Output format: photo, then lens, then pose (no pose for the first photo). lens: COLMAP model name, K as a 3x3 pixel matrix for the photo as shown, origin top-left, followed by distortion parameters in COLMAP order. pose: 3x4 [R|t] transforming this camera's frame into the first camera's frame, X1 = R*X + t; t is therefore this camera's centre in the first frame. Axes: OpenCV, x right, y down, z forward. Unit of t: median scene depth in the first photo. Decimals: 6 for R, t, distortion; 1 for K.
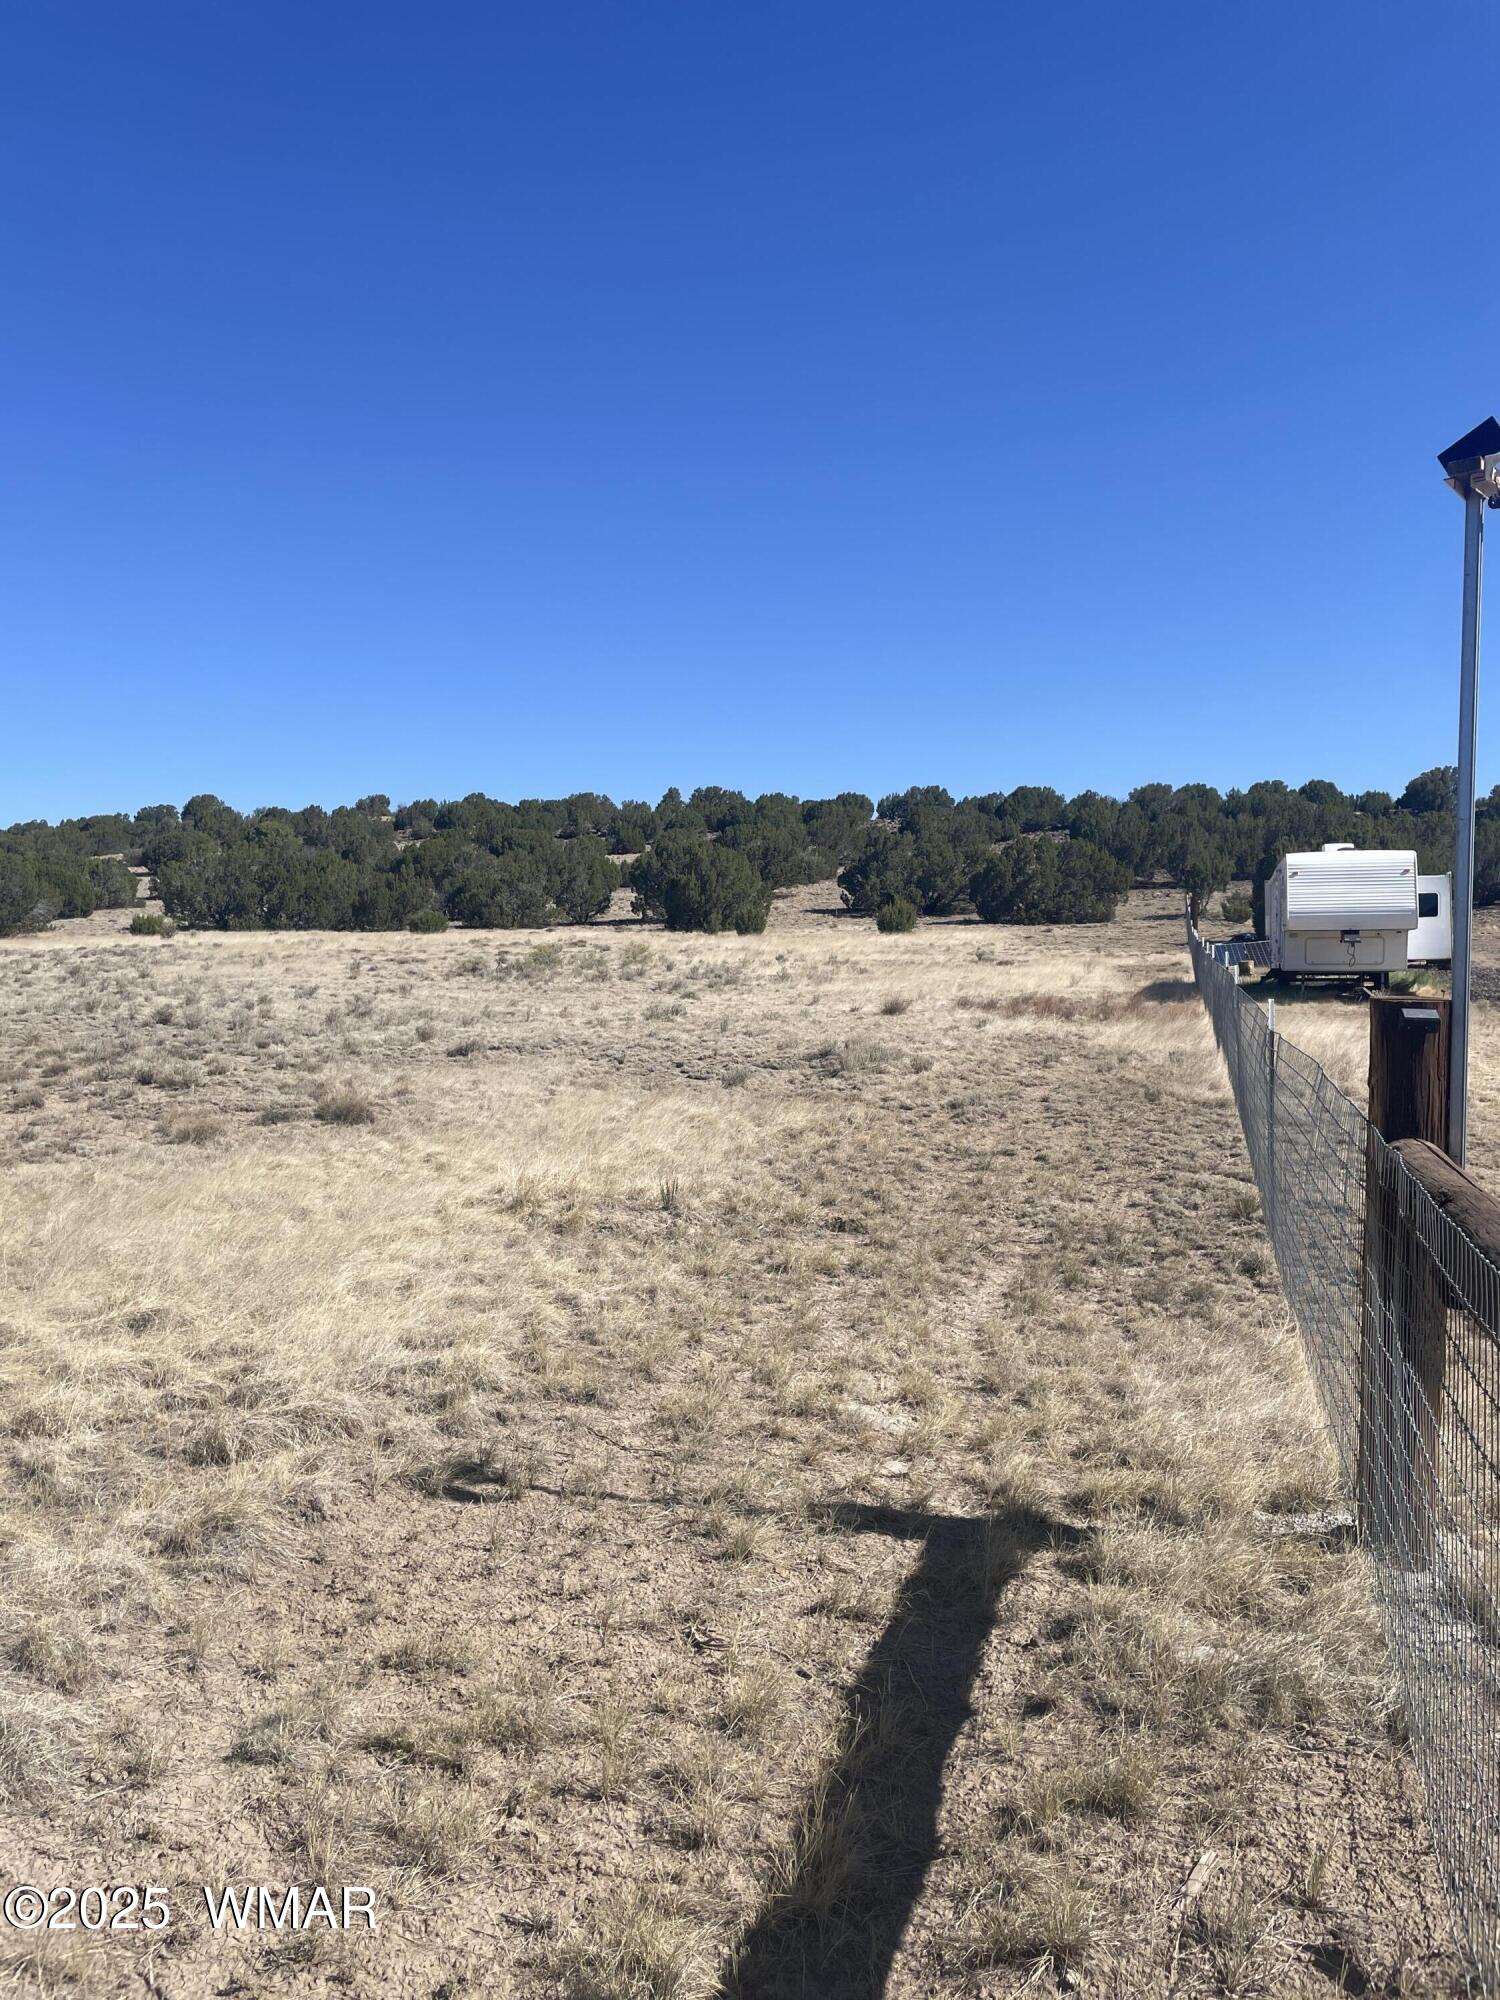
lens RADIAL K [[1492.6, 0, 771.4], [0, 1492.6, 992.5], [0, 0, 1]] dist [0.070931, -0.104728]
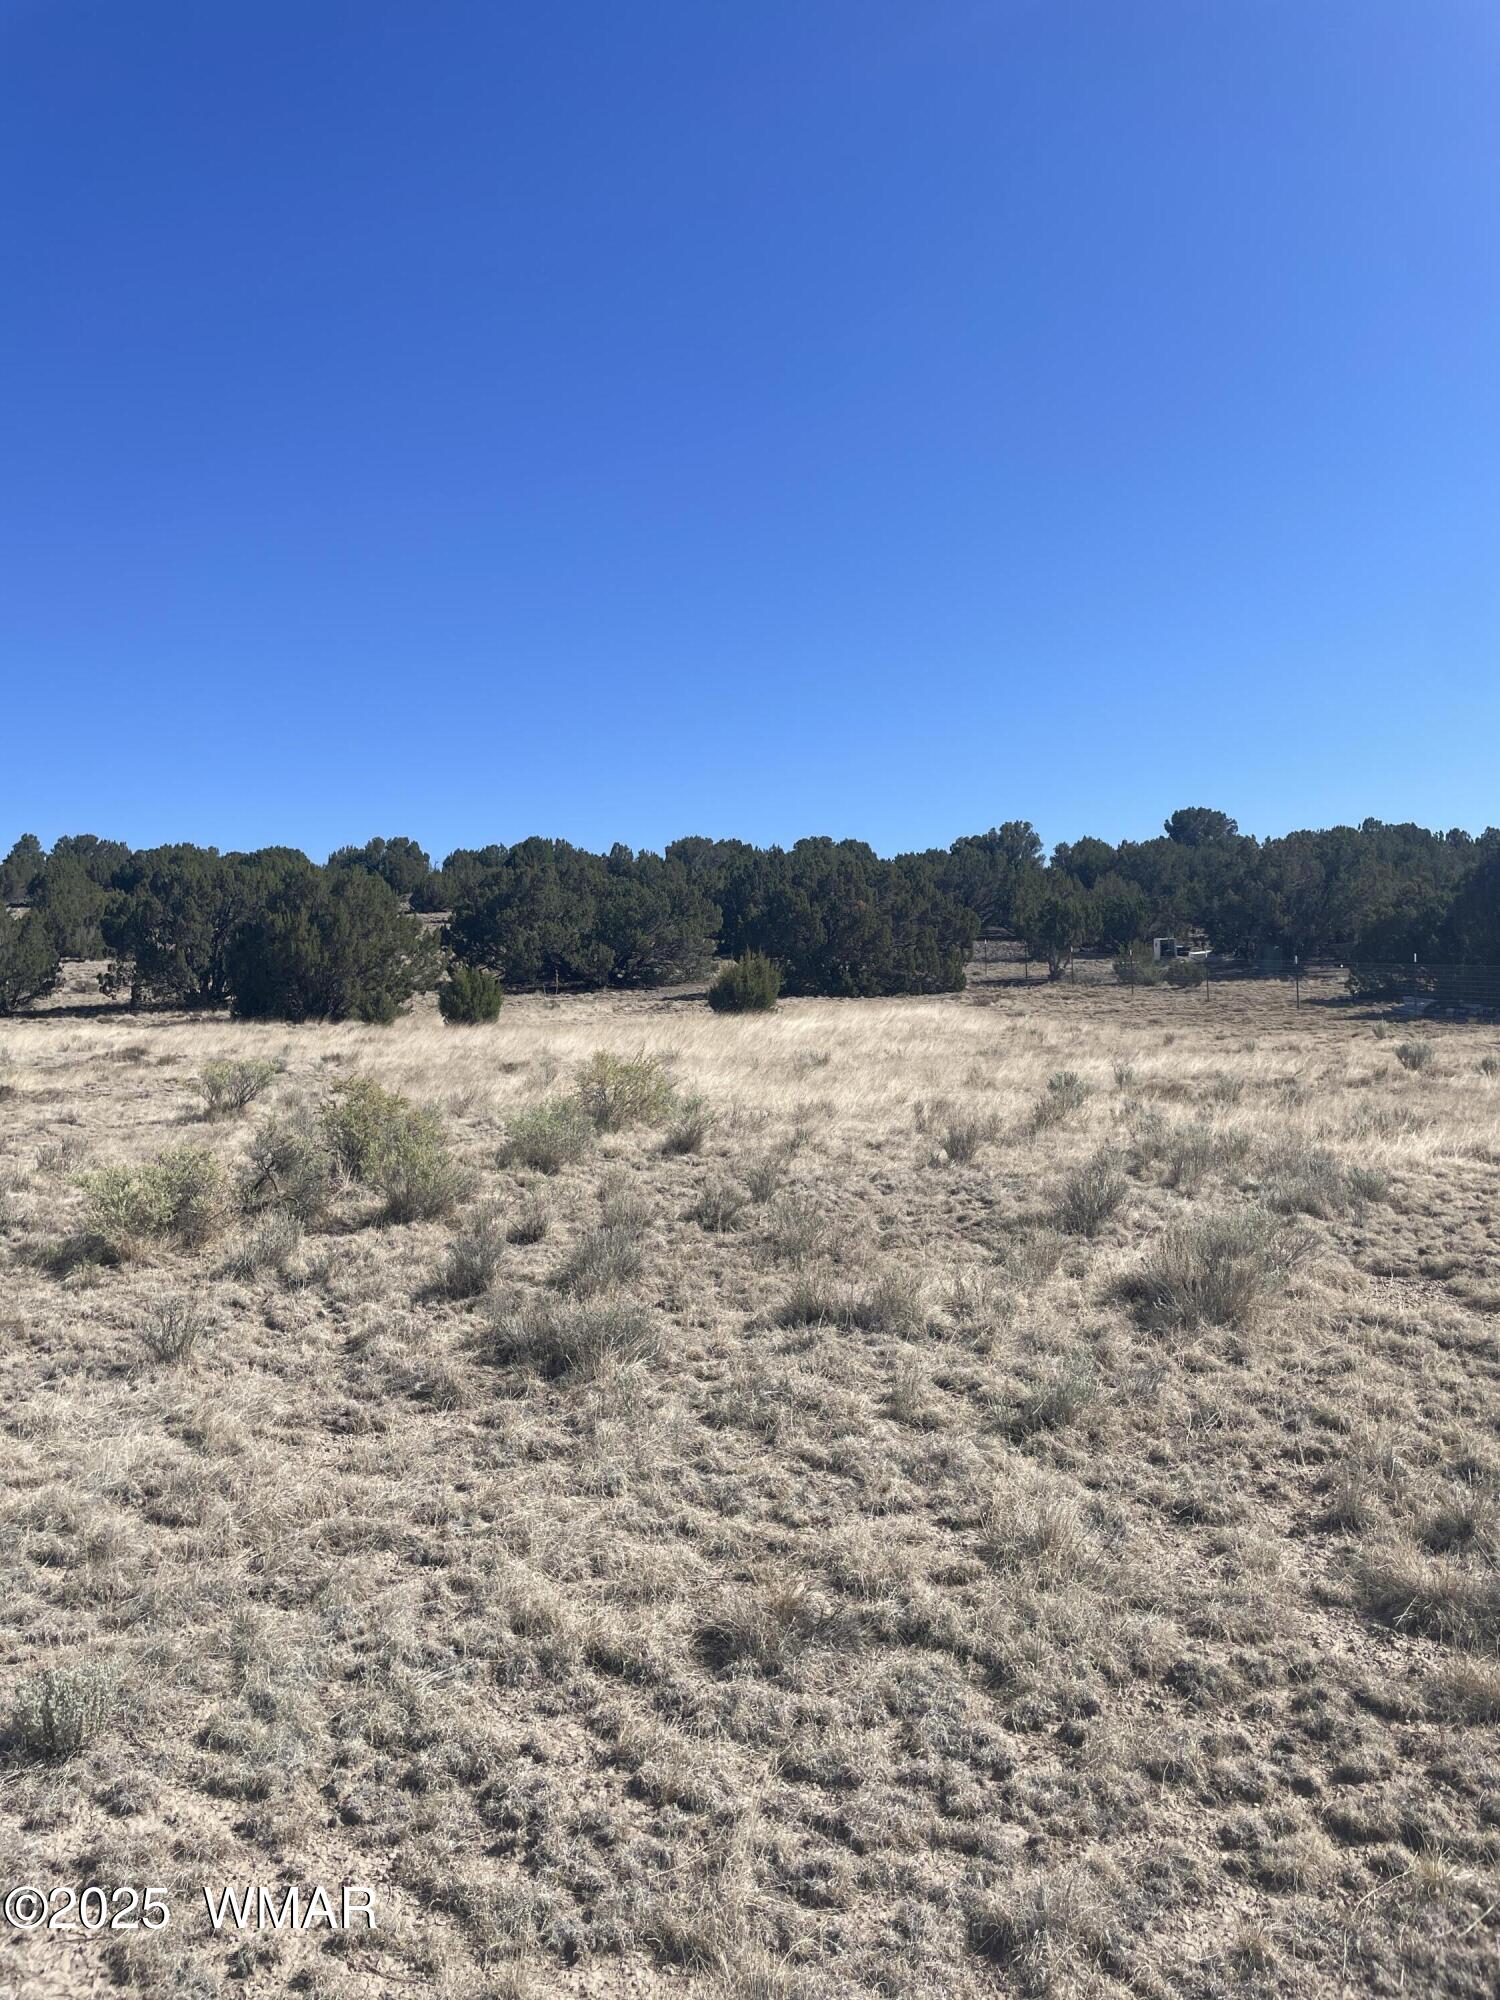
lens RADIAL K [[1492.6, 0, 754.9], [0, 1492.6, 1003.1], [0, 0, 1]] dist [0.070931, -0.104728]
pose [[0.911669, -0.020983, 0.410390, -0.100662], [0.041344, 0.998312, -0.040800, -0.015871], [-0.408841, 0.054163, 0.910997, 0.372125]]
